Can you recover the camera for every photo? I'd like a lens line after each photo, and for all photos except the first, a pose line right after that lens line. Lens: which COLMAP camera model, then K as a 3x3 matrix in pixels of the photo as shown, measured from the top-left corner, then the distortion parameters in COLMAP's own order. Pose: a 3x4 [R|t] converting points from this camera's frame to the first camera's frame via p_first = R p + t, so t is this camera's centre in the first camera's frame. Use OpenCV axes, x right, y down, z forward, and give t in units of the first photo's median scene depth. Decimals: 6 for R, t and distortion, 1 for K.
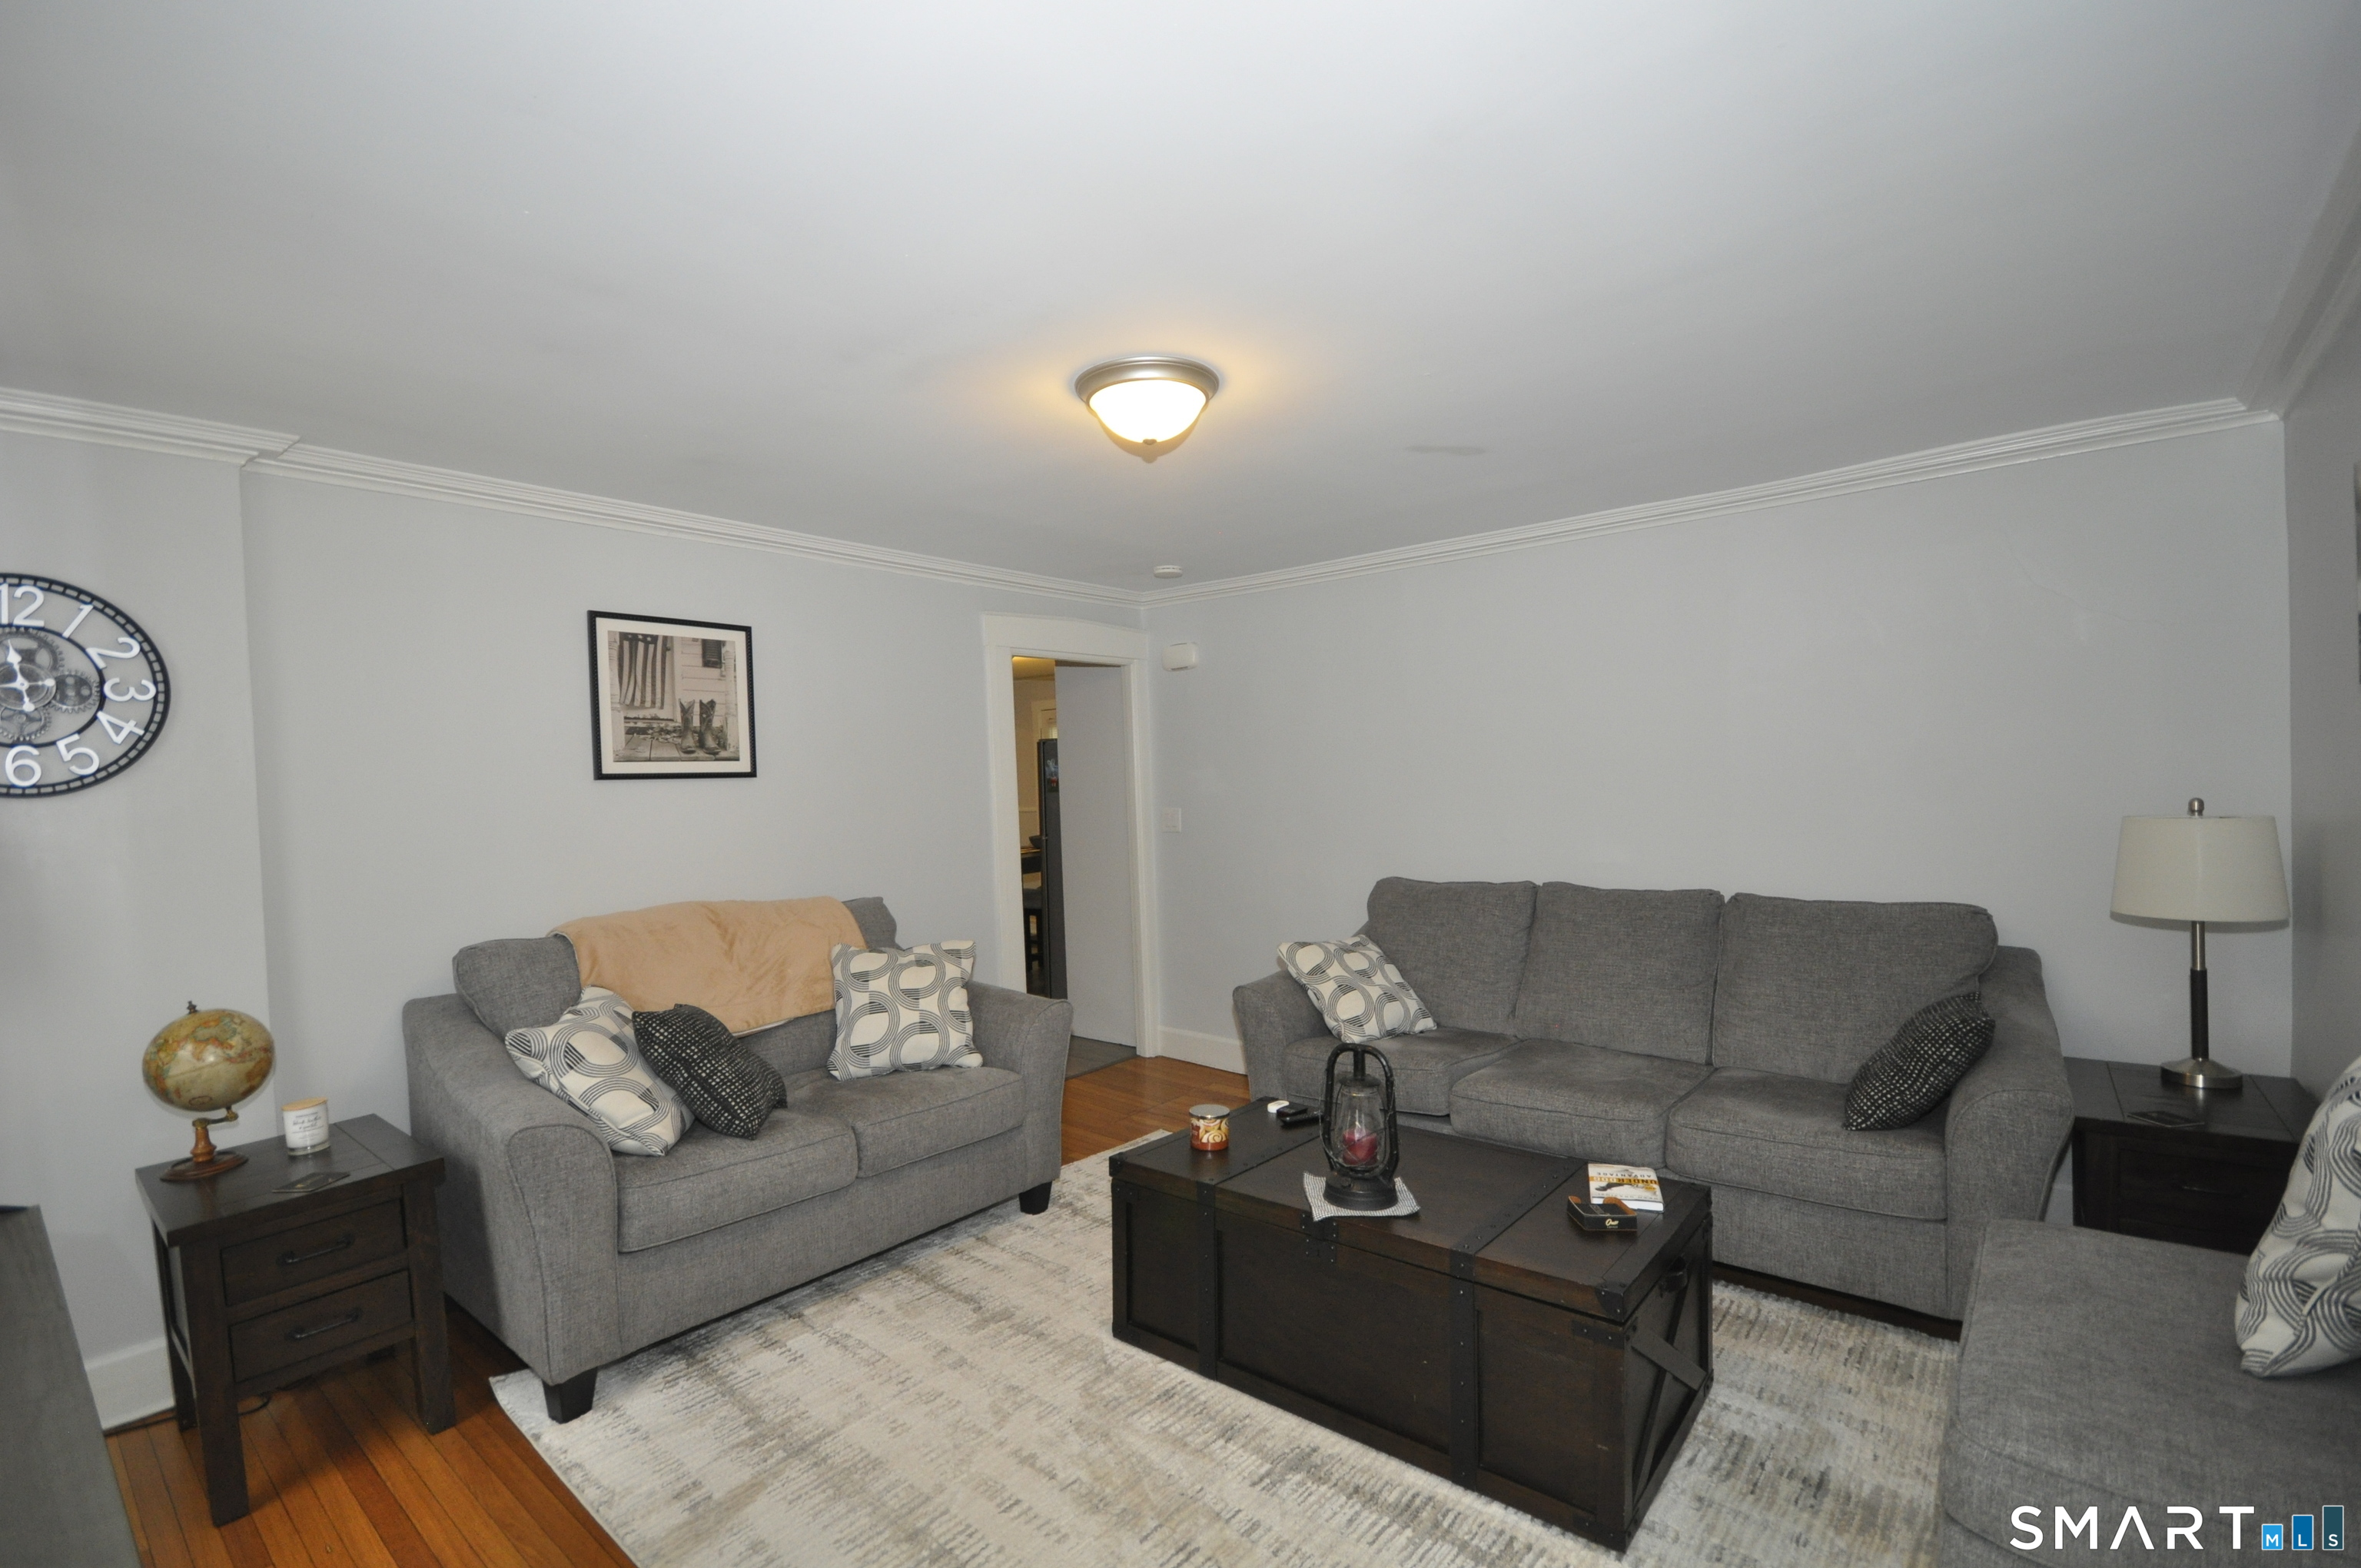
lens RADIAL K [[1020.5, 0, 1180.5], [0, 1020.5, 784.0], [0, 0, 1]] dist [-0.017939, -0.000315]
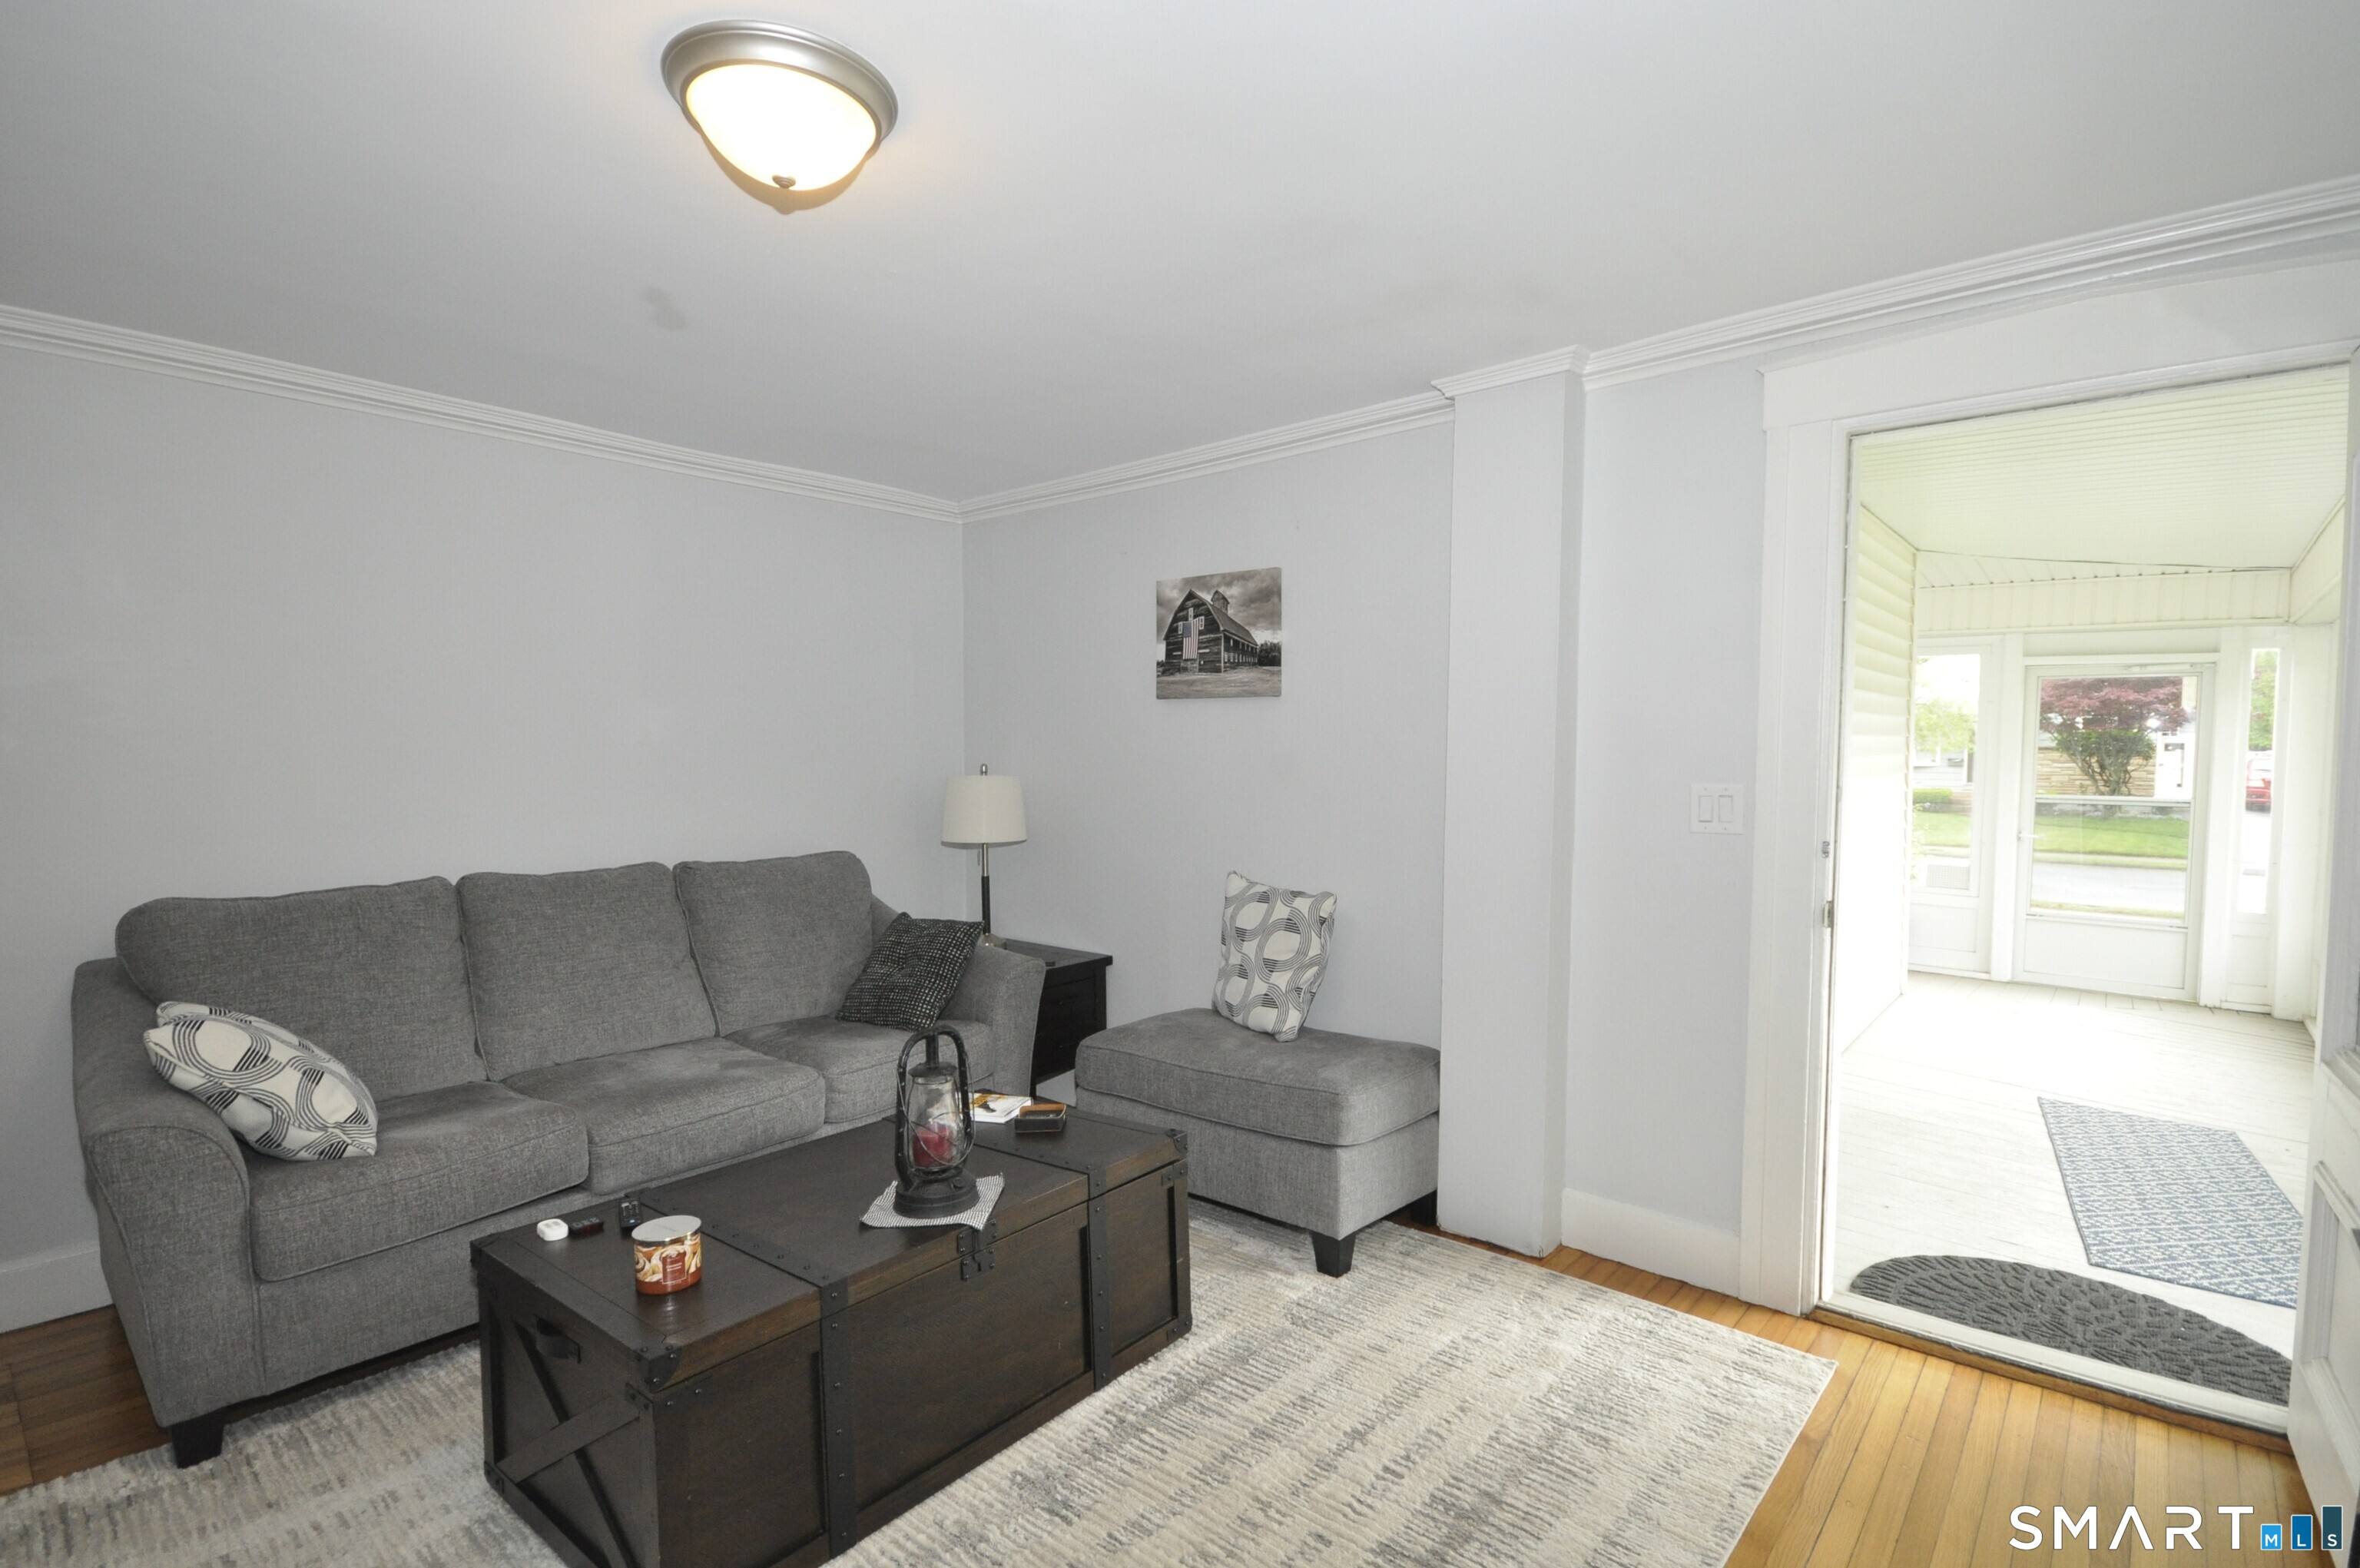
lens RADIAL K [[1083.4, 0, 1178.7], [0, 1083.4, 790.7], [0, 0, 1]] dist [0.004823, -0.010426]
pose [[0.050901, -0.011062, 0.998642, -0.615528], [0.001987, 0.999938, 0.010975, 0.038865], [-0.998702, 0.001426, 0.050920, 0.627490]]
